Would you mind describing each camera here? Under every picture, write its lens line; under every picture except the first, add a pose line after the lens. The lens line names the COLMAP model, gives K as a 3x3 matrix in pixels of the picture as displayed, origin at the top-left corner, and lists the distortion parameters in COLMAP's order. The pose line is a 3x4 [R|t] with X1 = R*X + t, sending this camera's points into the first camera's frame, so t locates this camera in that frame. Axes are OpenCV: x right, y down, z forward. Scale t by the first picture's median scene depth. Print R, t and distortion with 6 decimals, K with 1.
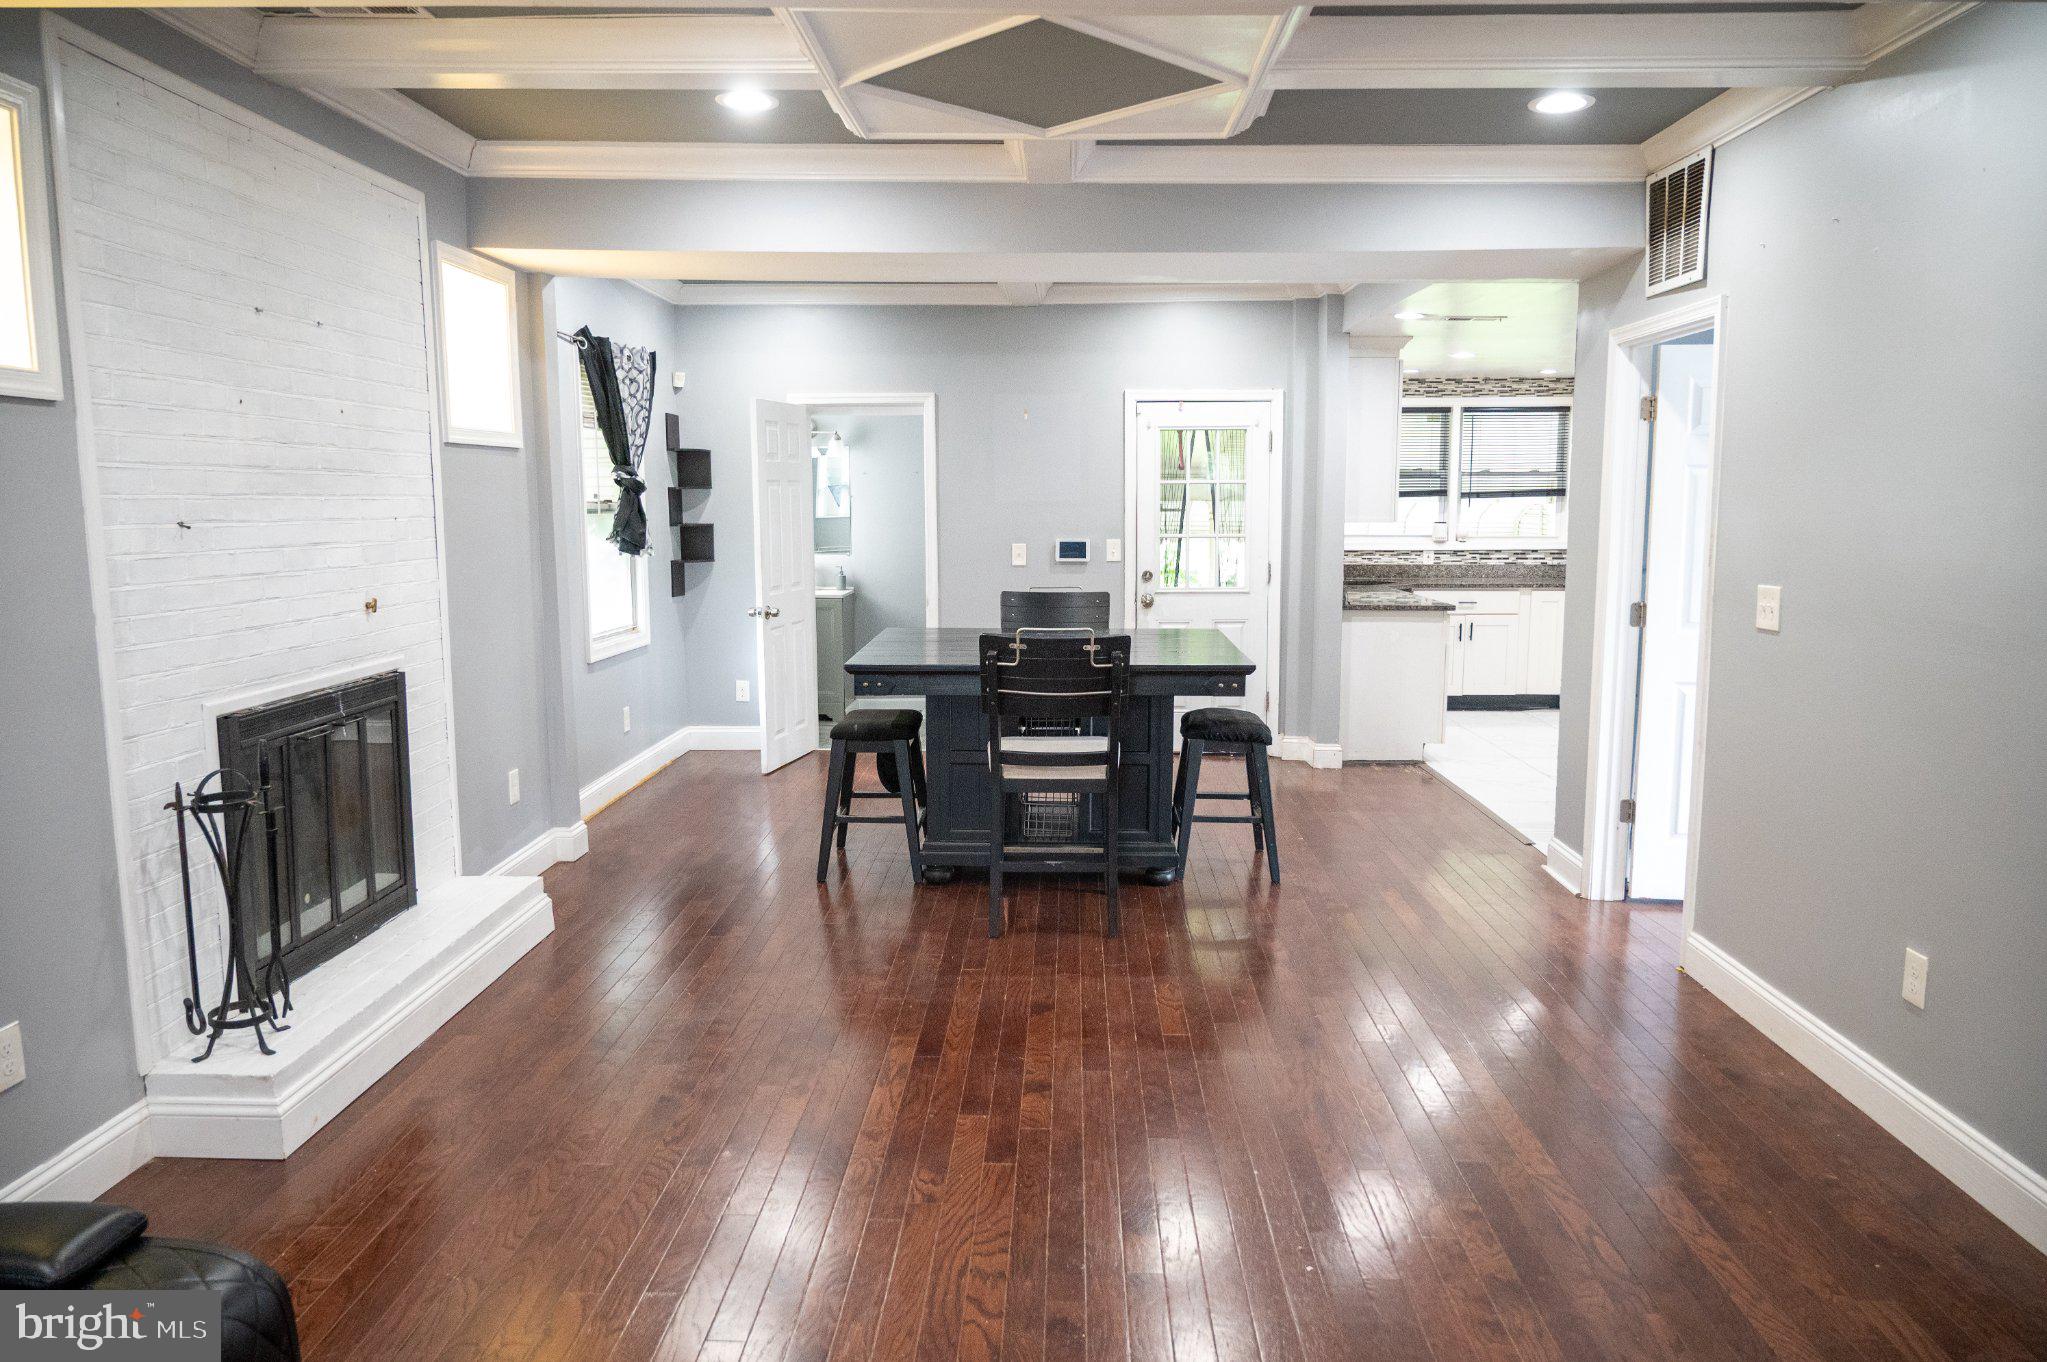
lens RADIAL K [[1372.5, 0, 1036.4], [0, 1372.5, 679.1], [0, 0, 1]] dist [-0.008202, 0.001266]
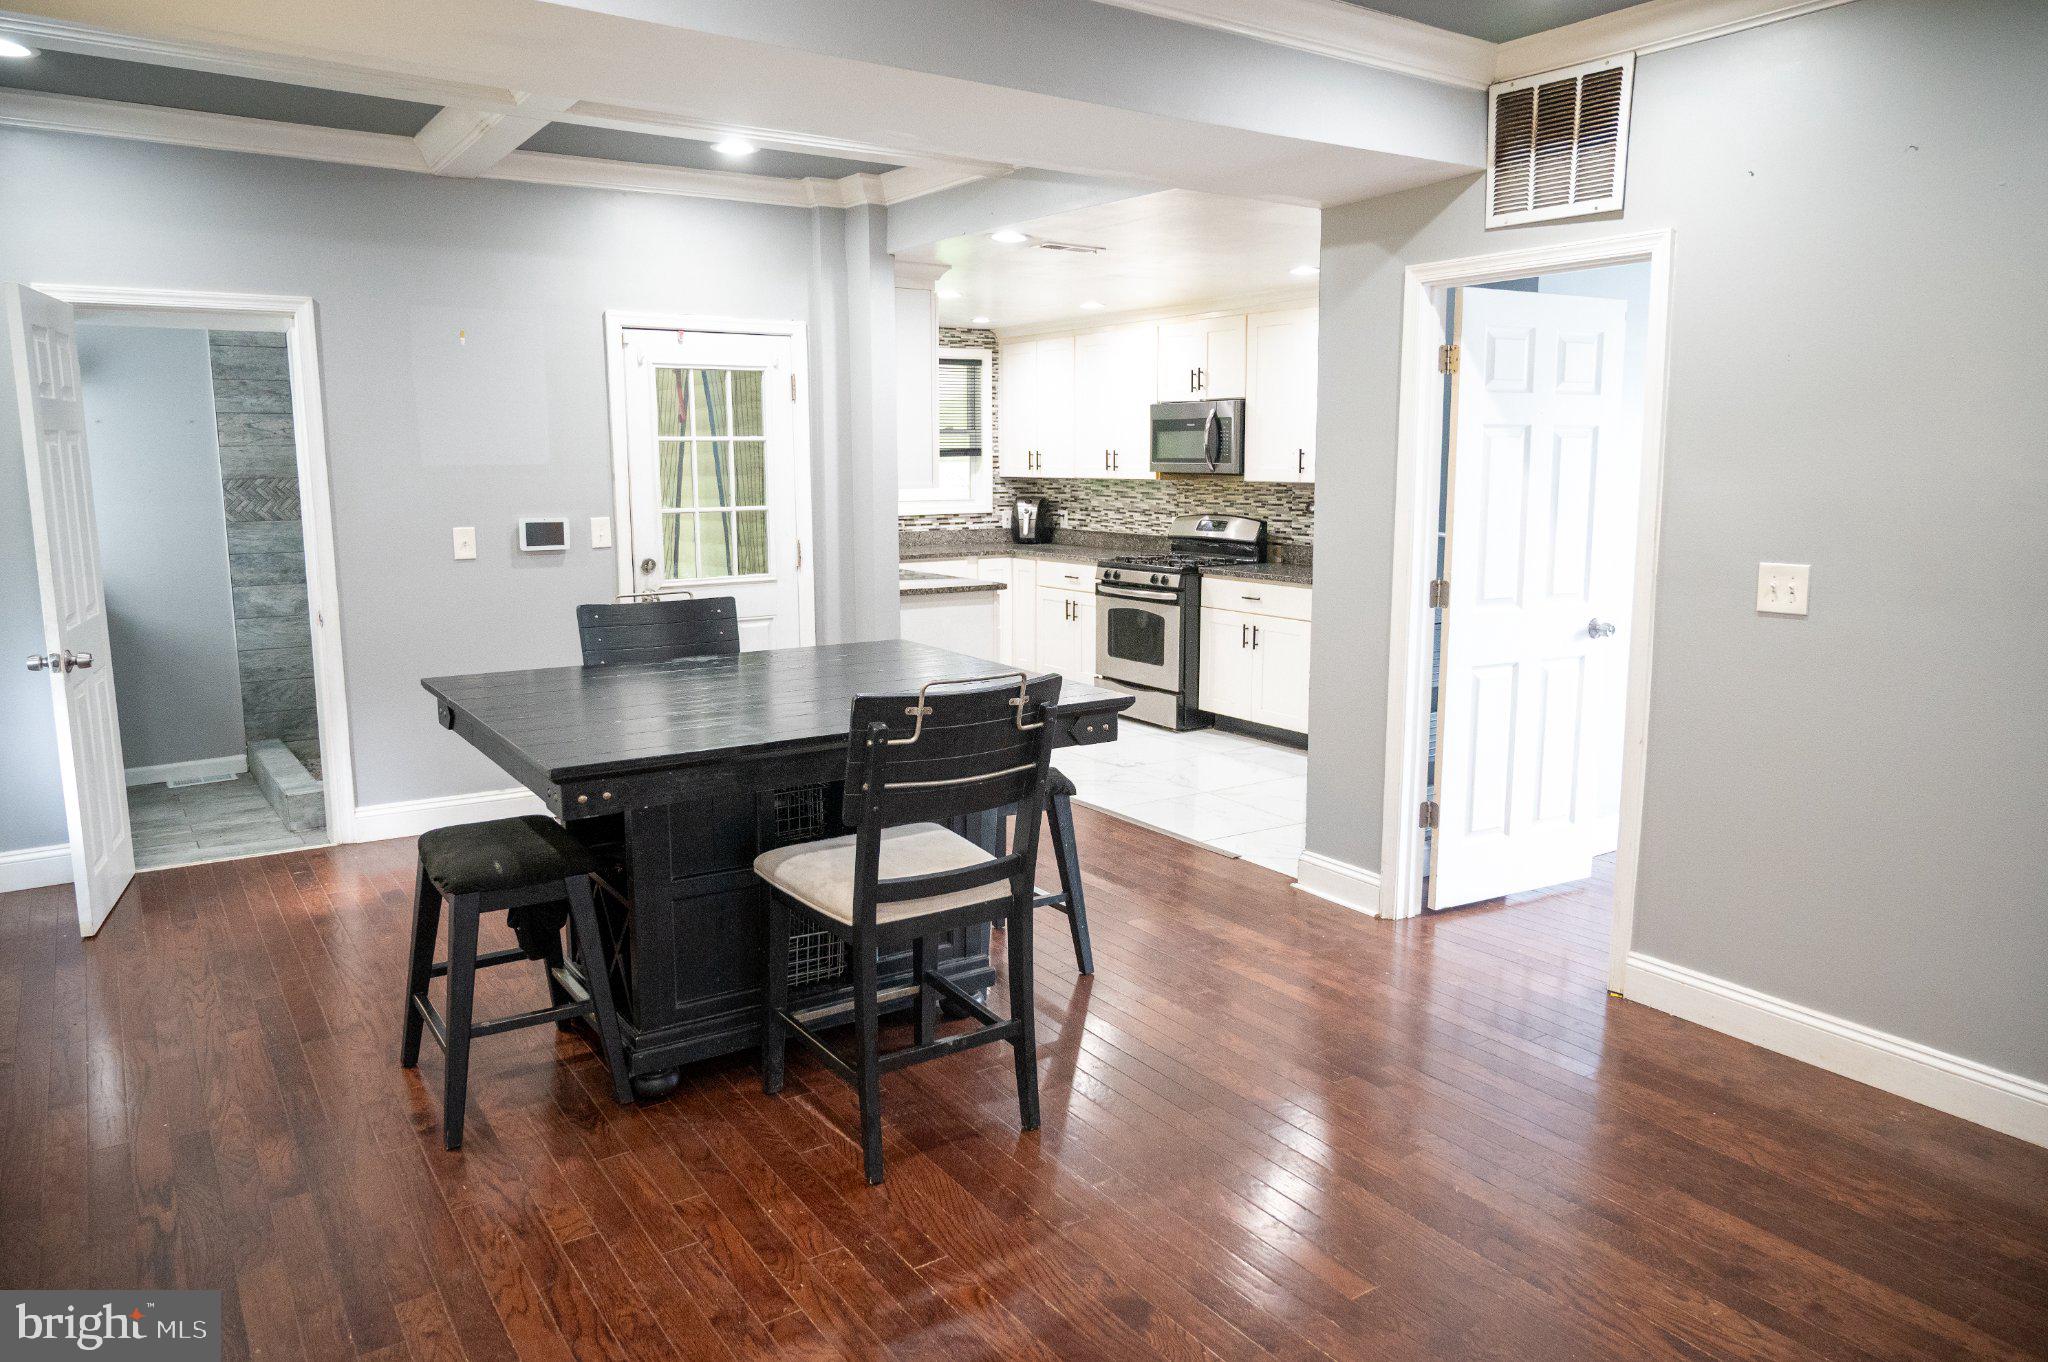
lens RADIAL K [[1380.1, 0, 1032.5], [0, 1380.1, 672.7], [0, 0, 1]] dist [-0.015057, 0.001742]
pose [[0.813658, -0.090057, 0.574326, -0.281186], [0.075795, 0.995929, 0.048785, -0.058356], [-0.576382, 0.003836, 0.817171, 0.417506]]
